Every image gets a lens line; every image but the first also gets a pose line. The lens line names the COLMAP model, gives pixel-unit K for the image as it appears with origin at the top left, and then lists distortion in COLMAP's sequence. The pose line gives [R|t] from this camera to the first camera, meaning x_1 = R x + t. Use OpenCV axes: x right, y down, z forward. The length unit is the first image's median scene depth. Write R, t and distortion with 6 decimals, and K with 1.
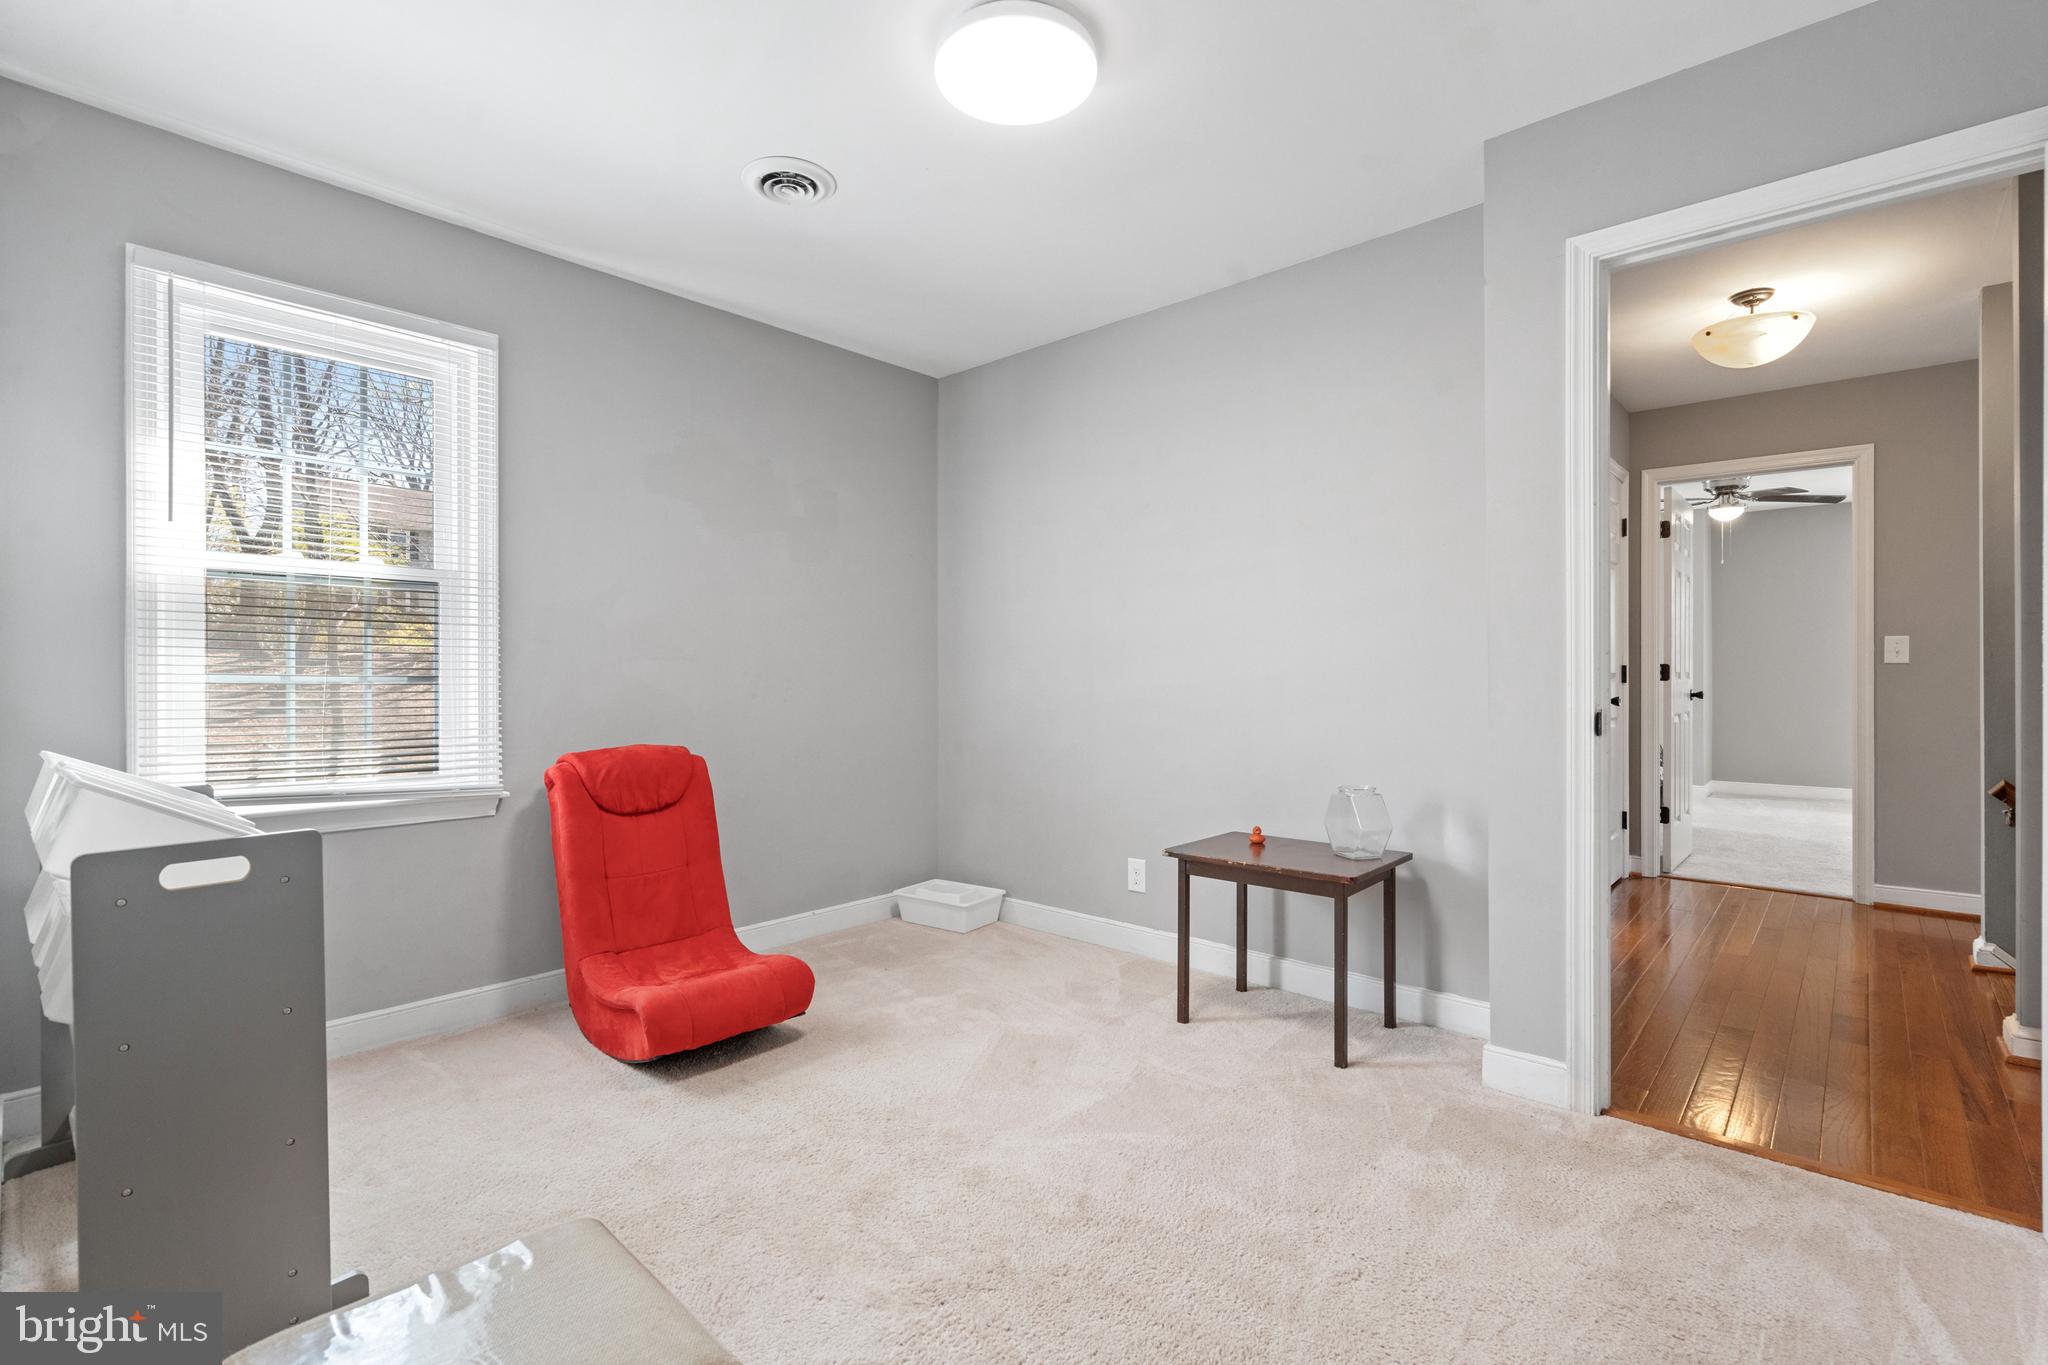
lens RADIAL K [[934.9, 0, 1018.0], [0, 934.9, 684.2], [0, 0, 1]] dist [0.000321, -0.000148]
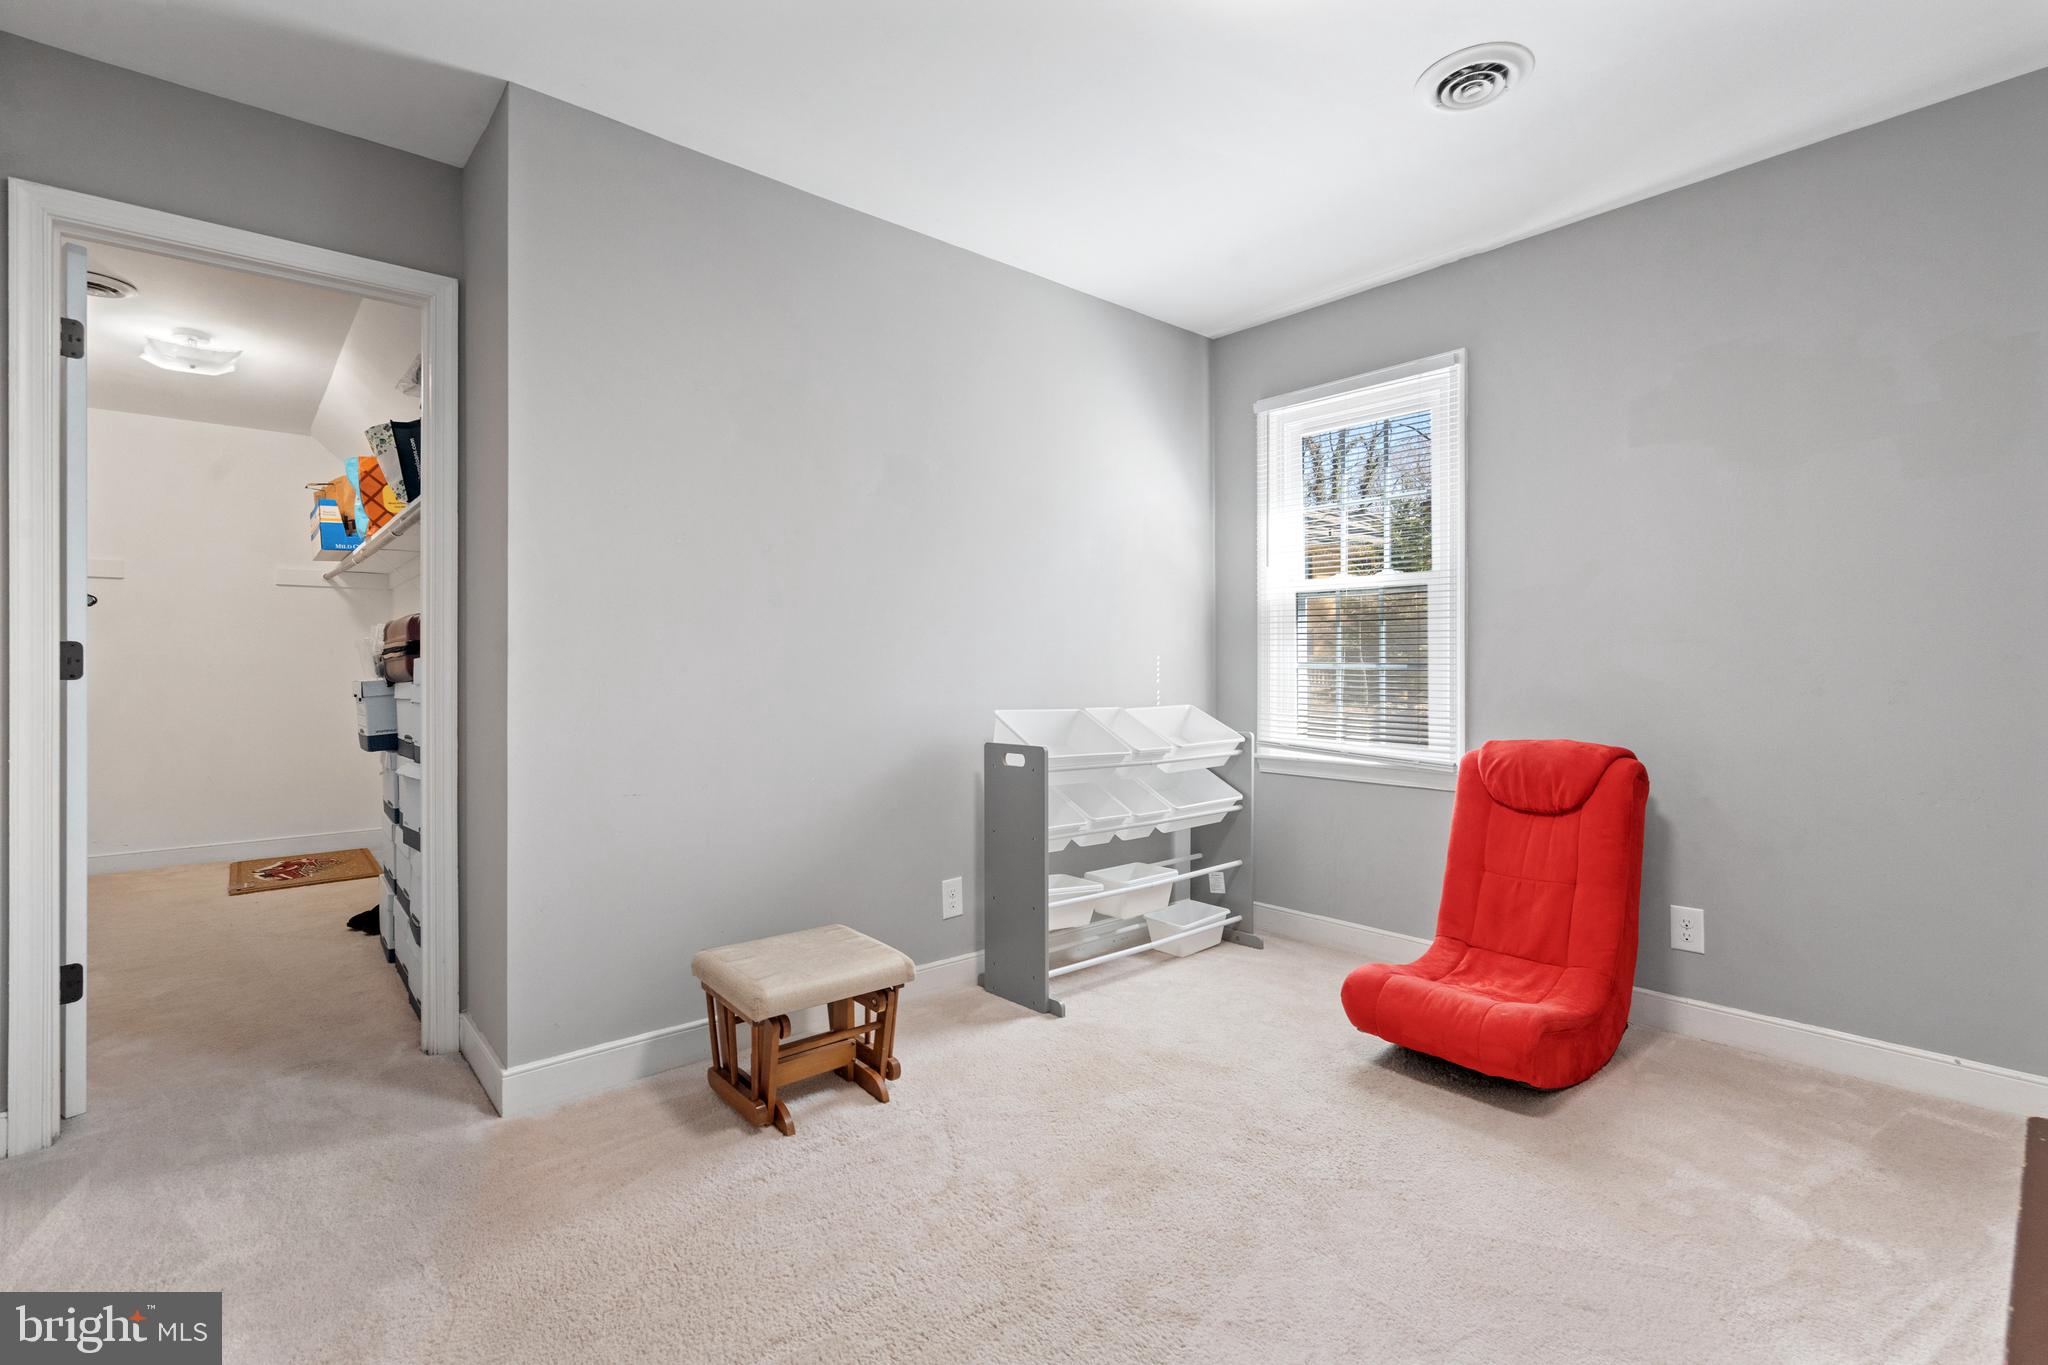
lens RADIAL K [[934.9, 0, 1019.5], [0, 934.9, 668.7], [0, 0, 1]] dist [0.000321, -0.000148]
pose [[-0.128085, 0.001299, -0.991762, 0.604117], [-0.006806, 0.999974, 0.002188, -0.001533], [0.991740, 0.007030, -0.128073, 0.658283]]
